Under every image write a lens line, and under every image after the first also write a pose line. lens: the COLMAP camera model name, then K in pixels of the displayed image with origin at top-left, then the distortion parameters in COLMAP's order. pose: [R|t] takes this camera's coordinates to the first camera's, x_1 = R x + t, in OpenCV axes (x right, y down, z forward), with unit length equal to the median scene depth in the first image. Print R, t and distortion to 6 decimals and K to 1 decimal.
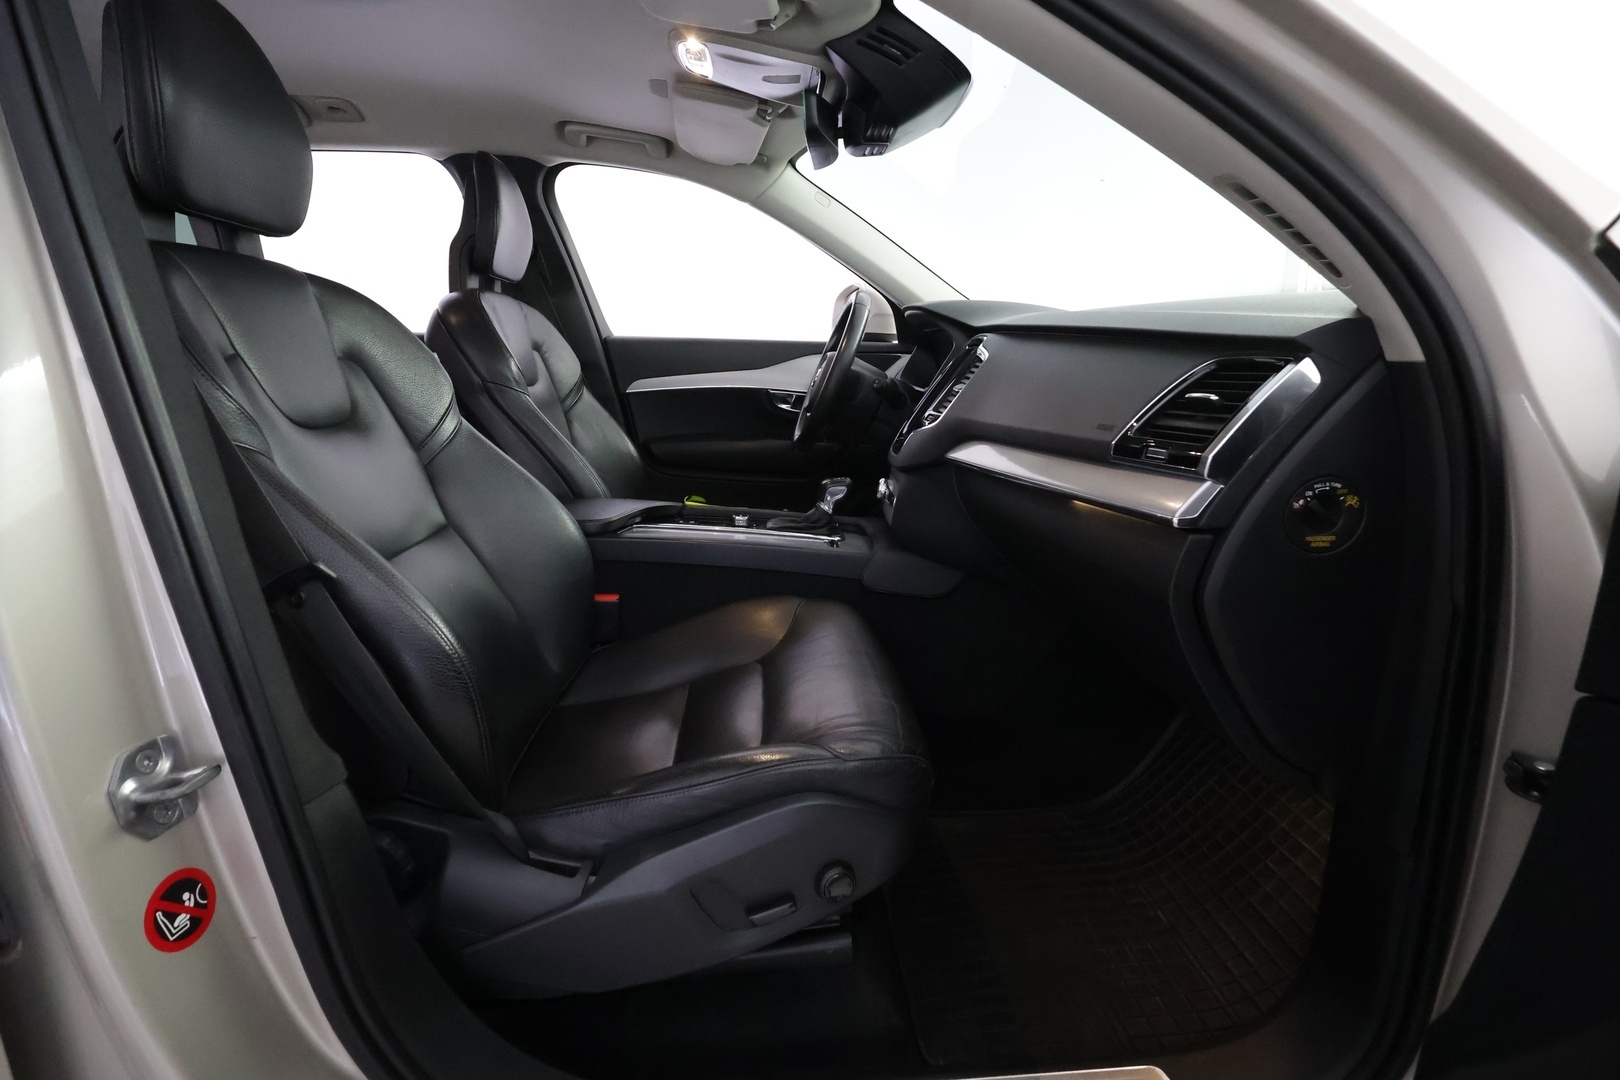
lens RADIAL K [[759.7, 0, 818.3], [0, 759.7, 543.1], [0, 0, 1]] dist [-0.002968, 0.003655]
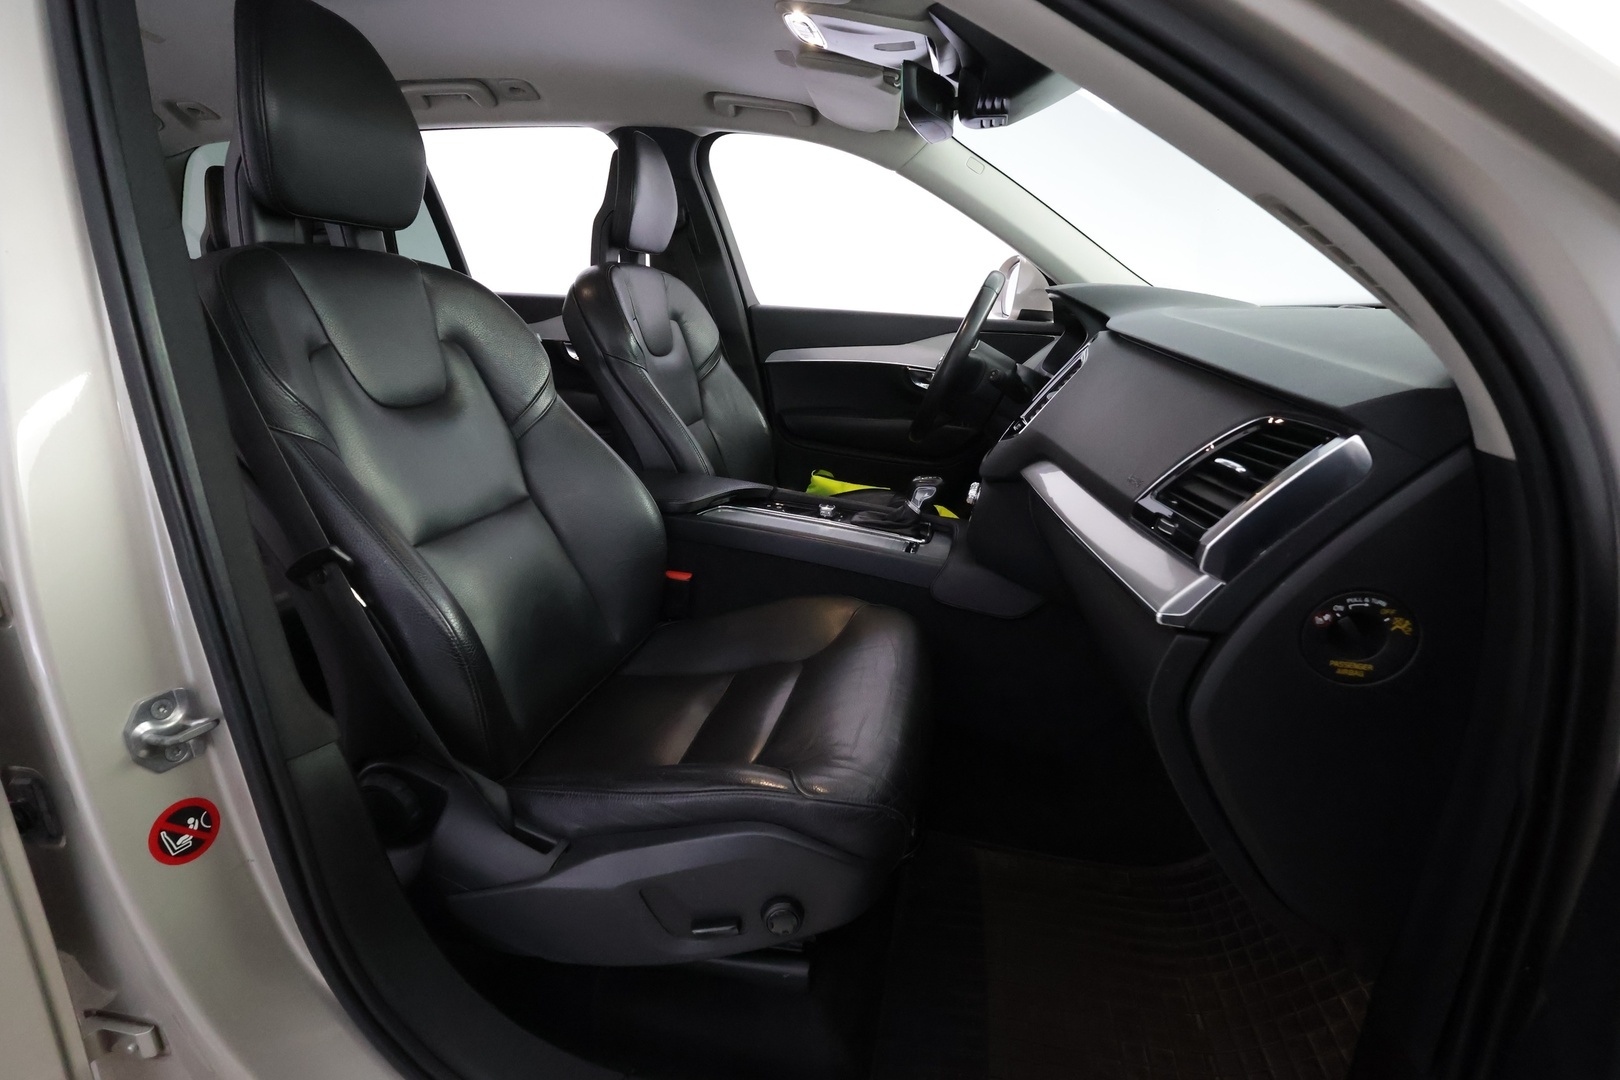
lens RADIAL K [[759.7, 0, 814.3], [0, 759.7, 543.7], [0, 0, 1]] dist [-0.002968, 0.003655]
pose [[0.958840, 0.115198, -0.259530, 0.179899], [-0.098484, 0.992190, 0.076552, -0.076536], [0.266321, -0.047841, 0.962696, 0.058926]]
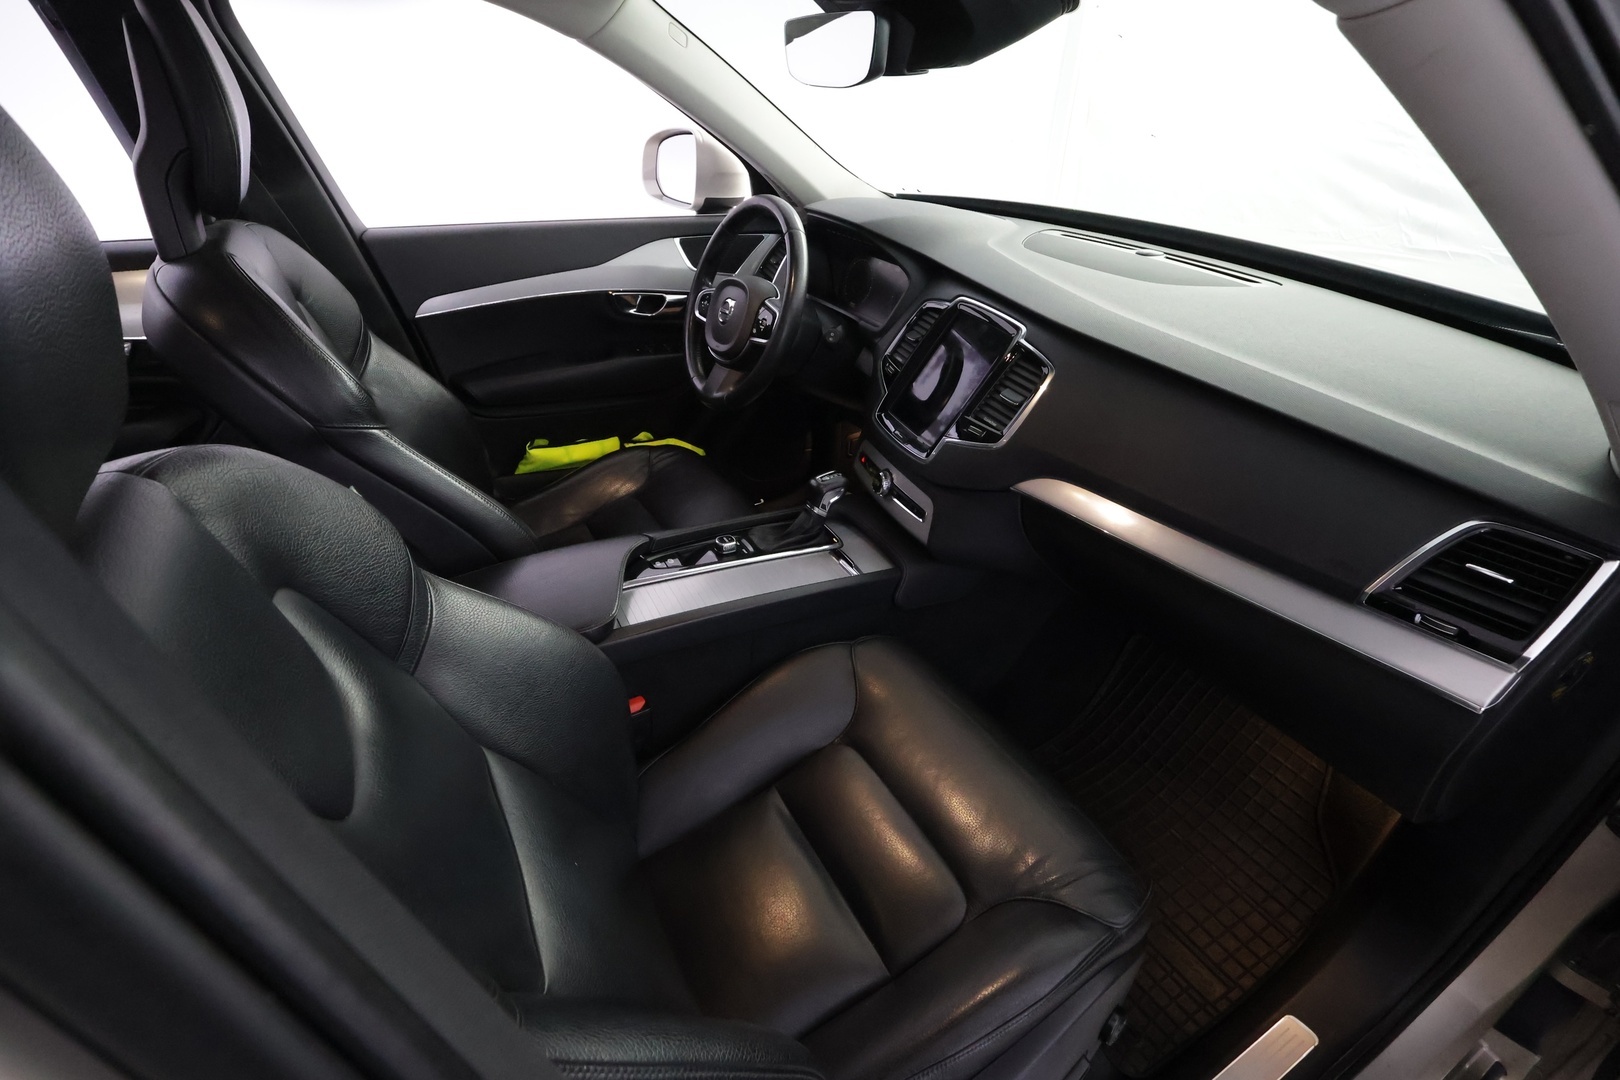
lens RADIAL K [[759.7, 0, 808.8], [0, 759.7, 545.5], [0, 0, 1]] dist [-0.002968, 0.003655]
pose [[0.903137, -0.216498, 0.370773, -0.414799], [0.080176, 0.933412, 0.349735, -0.394498], [-0.421801, -0.286132, 0.860356, 0.310505]]
